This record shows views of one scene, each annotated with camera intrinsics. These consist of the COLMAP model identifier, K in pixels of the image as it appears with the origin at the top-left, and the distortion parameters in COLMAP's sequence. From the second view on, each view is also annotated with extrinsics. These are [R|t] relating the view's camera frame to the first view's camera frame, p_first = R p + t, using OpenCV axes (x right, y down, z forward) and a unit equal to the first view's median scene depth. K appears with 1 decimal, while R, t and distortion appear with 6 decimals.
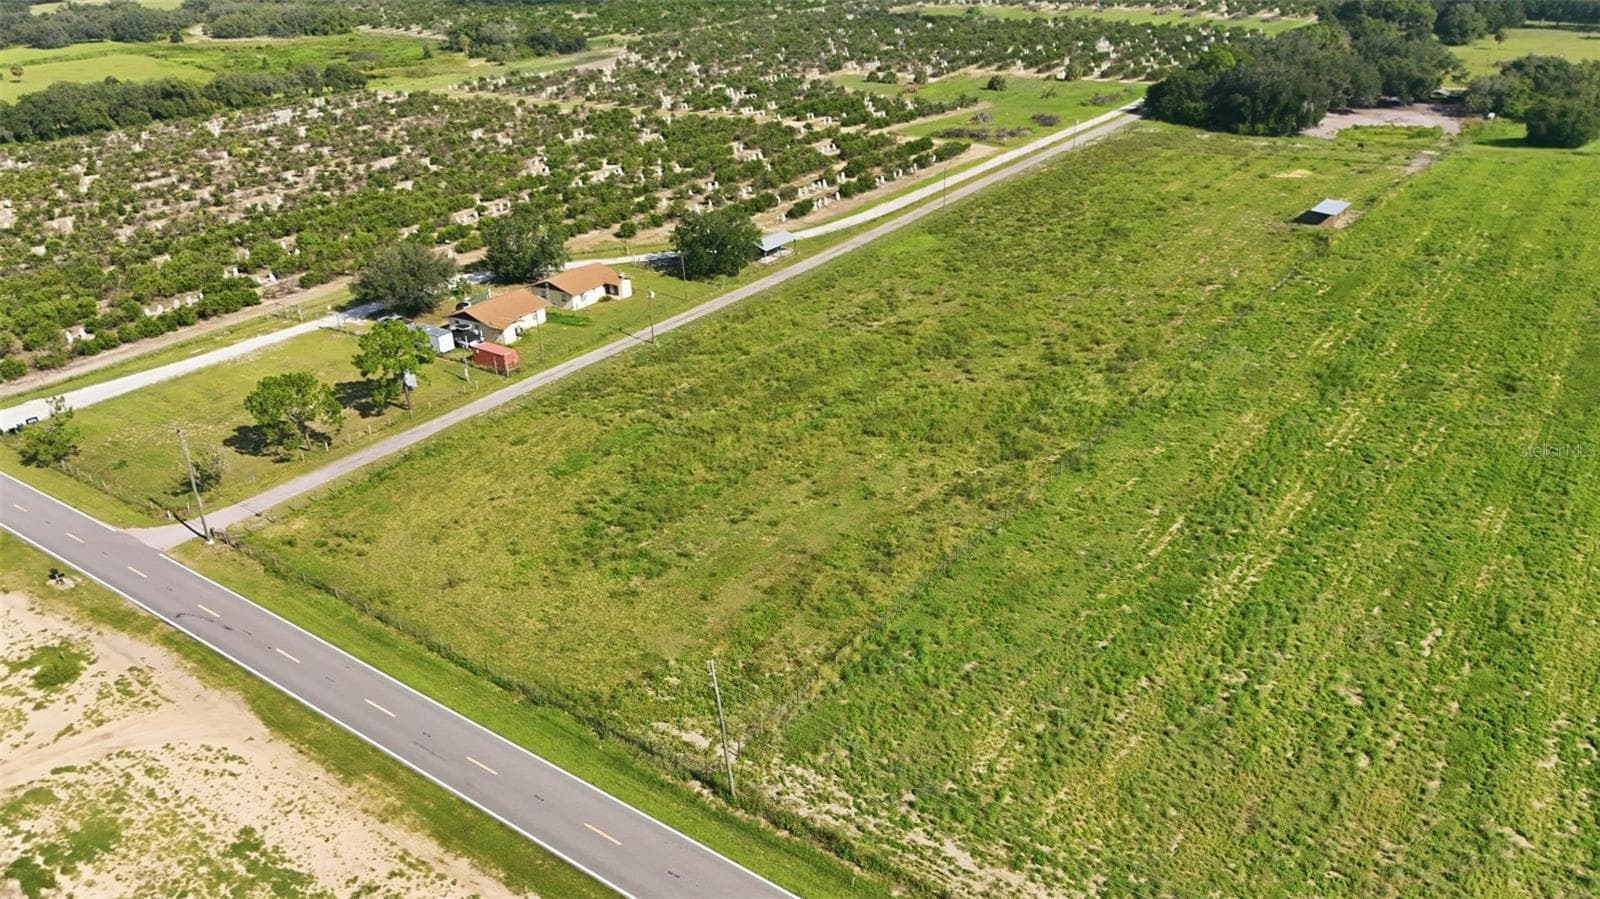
lens RADIAL K [[1179.8, 0, 798.9], [0, 1179.8, 455.8], [0, 0, 1]] dist [0.060826, -0.053956]
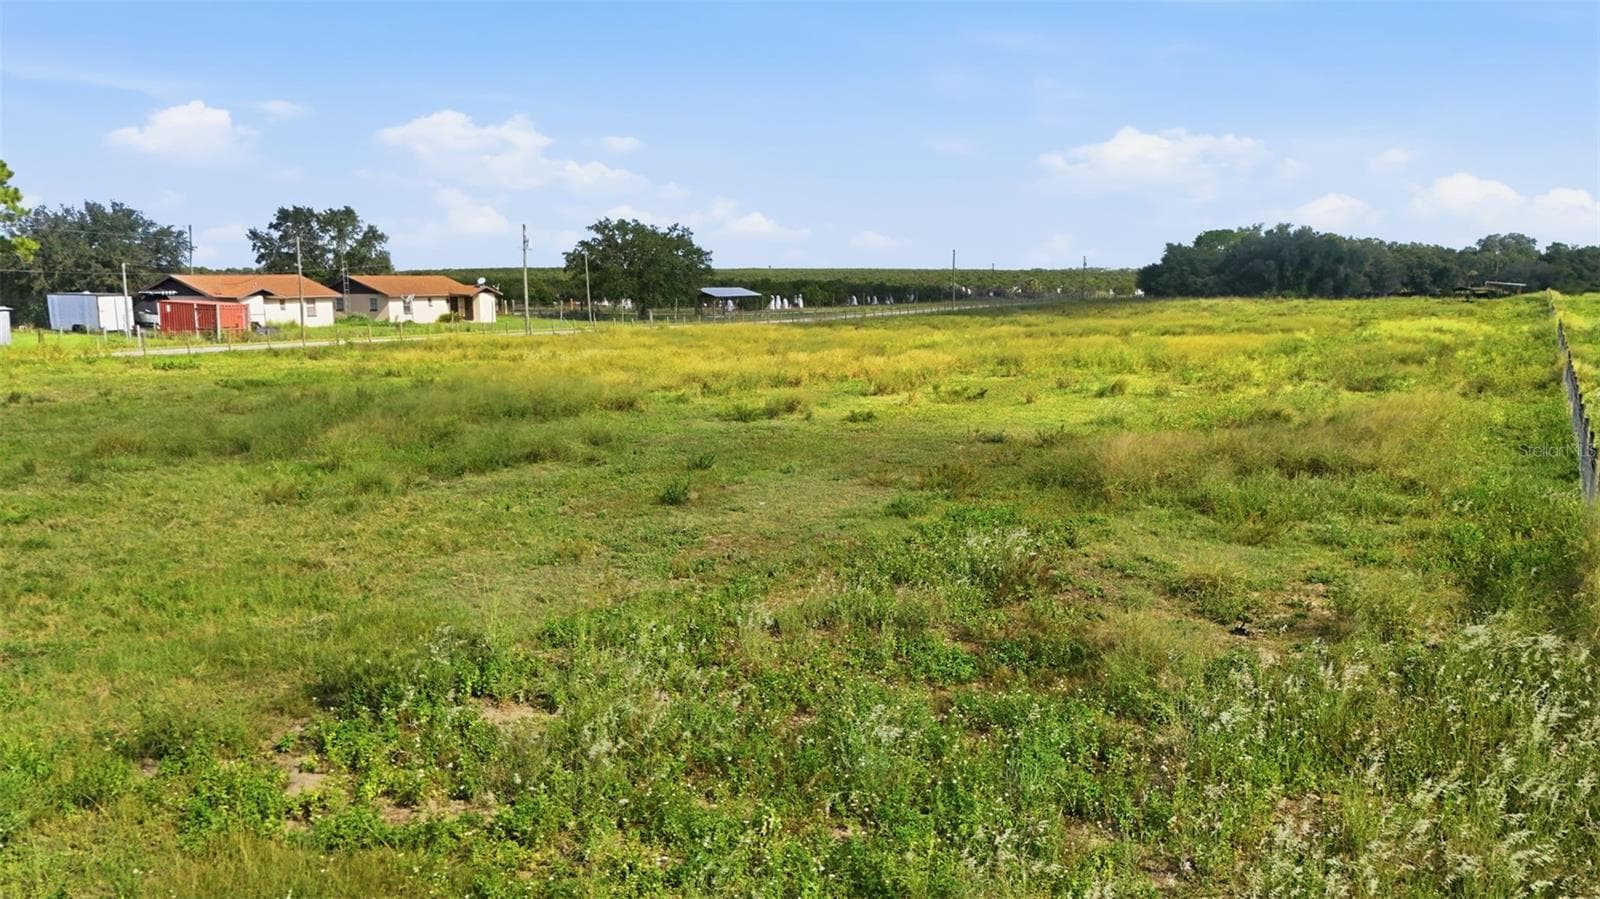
lens RADIAL K [[1179.8, 0, 798.9], [0, 1179.8, 455.8], [0, 0, 1]] dist [0.060826, -0.053956]
pose [[0.995584, 0.014216, 0.092796, -0.067757], [0.013106, 0.957742, -0.287331, 0.157034], [-0.092960, 0.287278, 0.953326, 0.672732]]
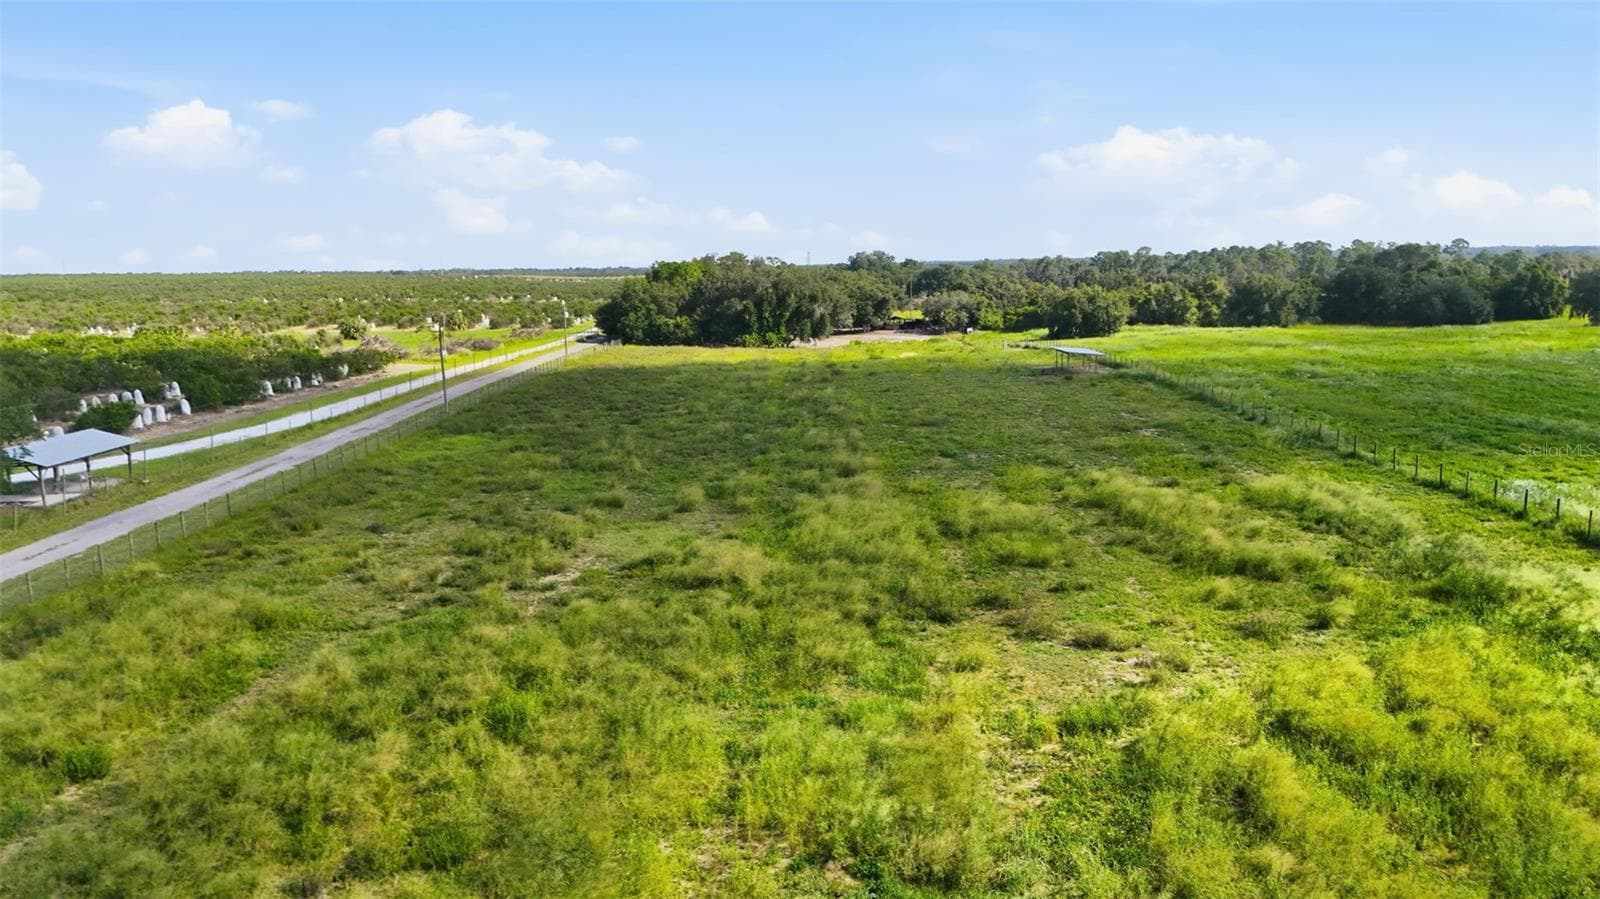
lens RADIAL K [[1179.8, 0, 798.9], [0, 1179.8, 455.8], [0, 0, 1]] dist [0.060826, -0.053956]
pose [[0.817816, -0.071573, 0.571012, -0.077009], [0.236503, 0.946372, -0.220103, -0.086754], [-0.524636, 0.315050, 0.790886, 1.029514]]
